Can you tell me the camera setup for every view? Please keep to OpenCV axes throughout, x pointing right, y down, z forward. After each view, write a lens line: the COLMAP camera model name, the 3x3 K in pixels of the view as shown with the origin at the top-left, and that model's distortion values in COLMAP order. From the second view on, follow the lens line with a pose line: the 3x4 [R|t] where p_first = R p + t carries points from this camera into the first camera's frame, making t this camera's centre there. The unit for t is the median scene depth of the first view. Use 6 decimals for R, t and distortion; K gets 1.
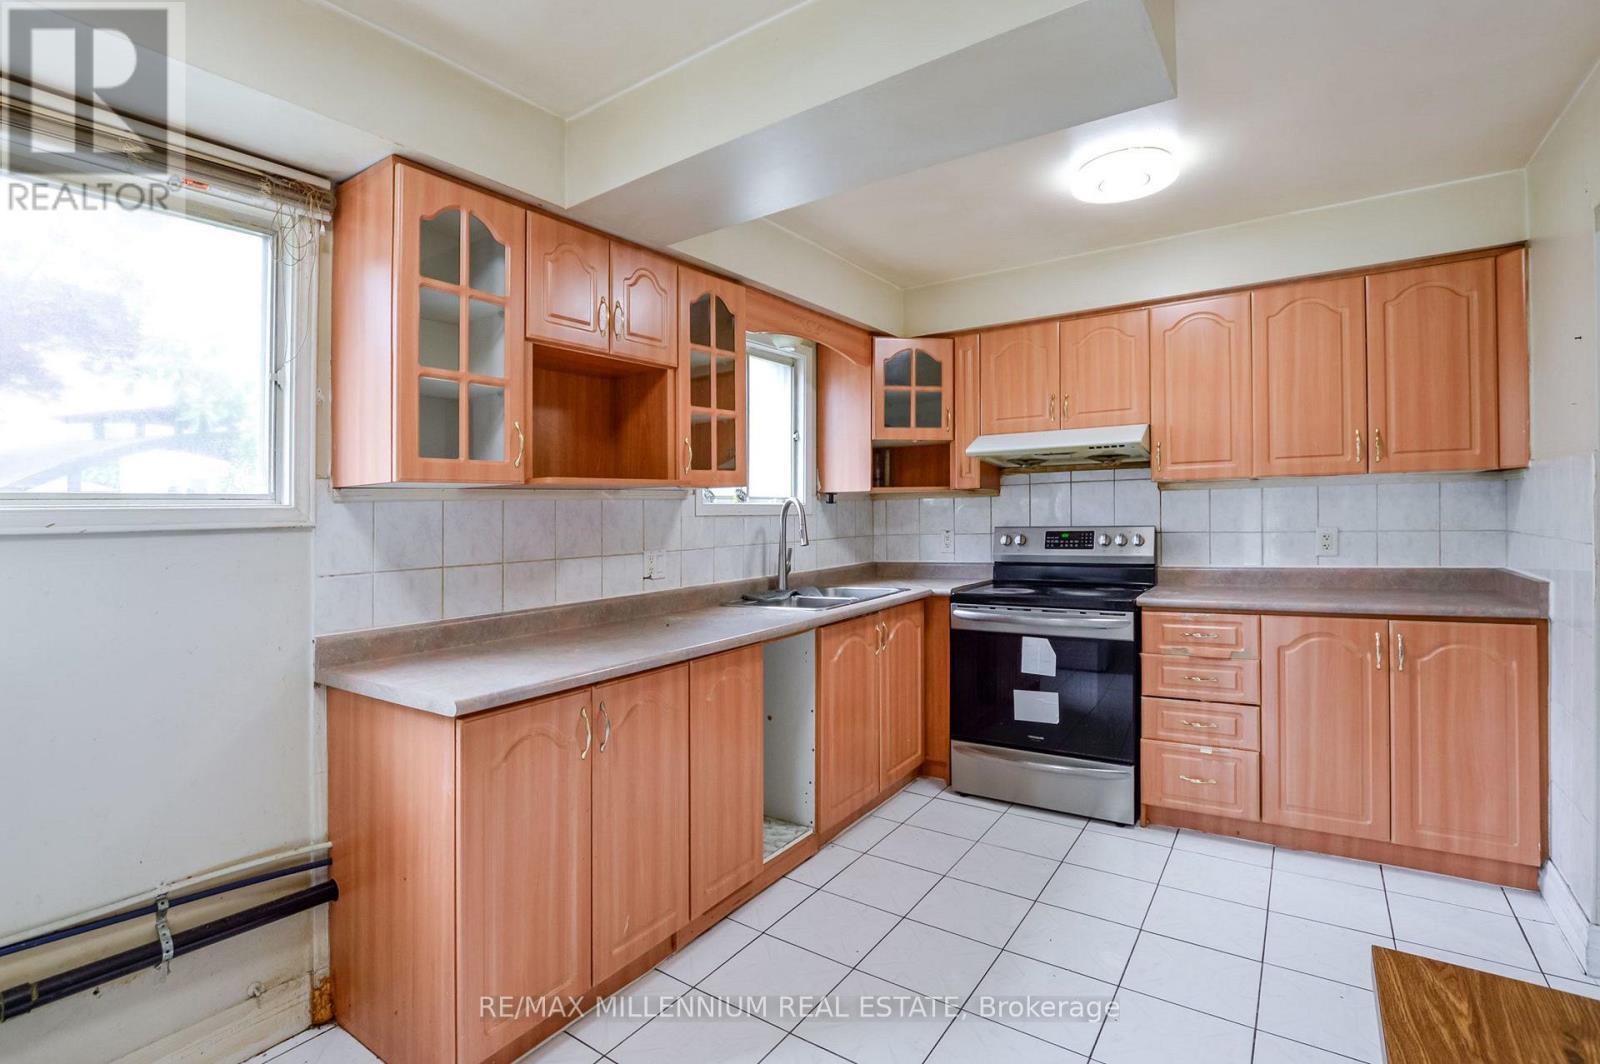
lens RADIAL K [[736.1, 0, 804.6], [0, 736.1, 521.9], [0, 0, 1]] dist [-0.026946, 0.003253]
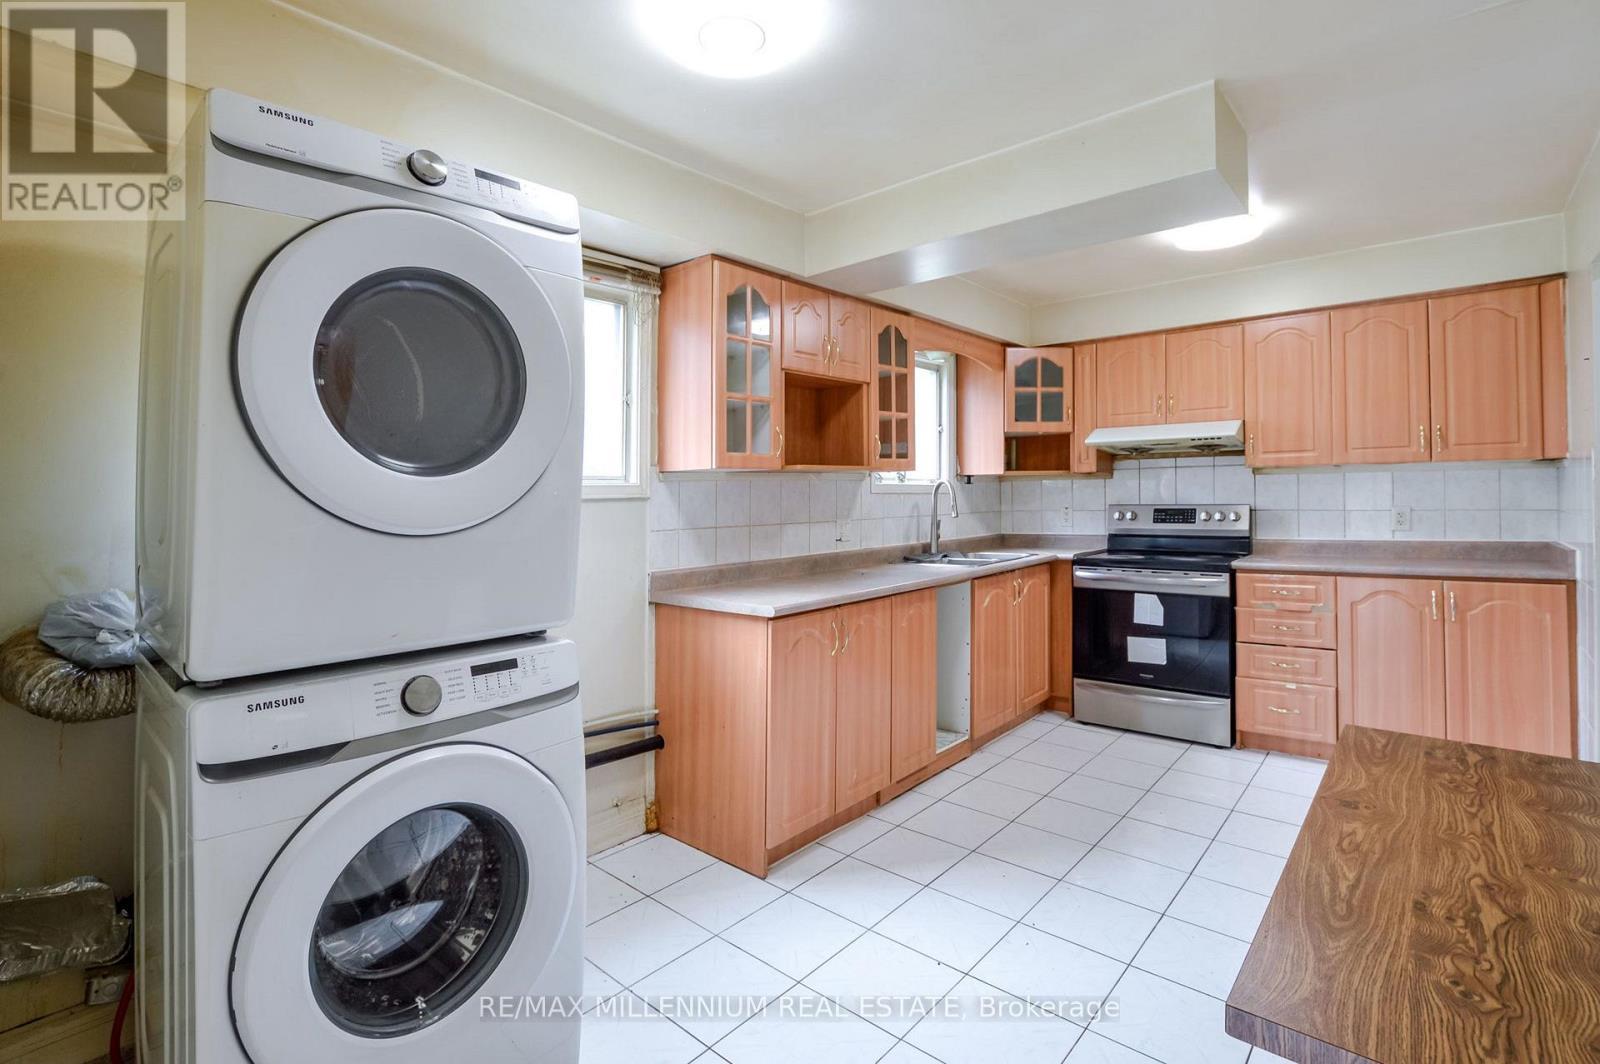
lens RADIAL K [[736.1, 0, 809.9], [0, 736.1, 483.0], [0, 0, 1]] dist [-0.026946, 0.003253]
pose [[0.993362, 0.005494, -0.114899, -0.122171], [-0.008366, 0.999664, -0.024526, 0.007396], [0.114726, 0.025324, 0.993074, -0.333616]]
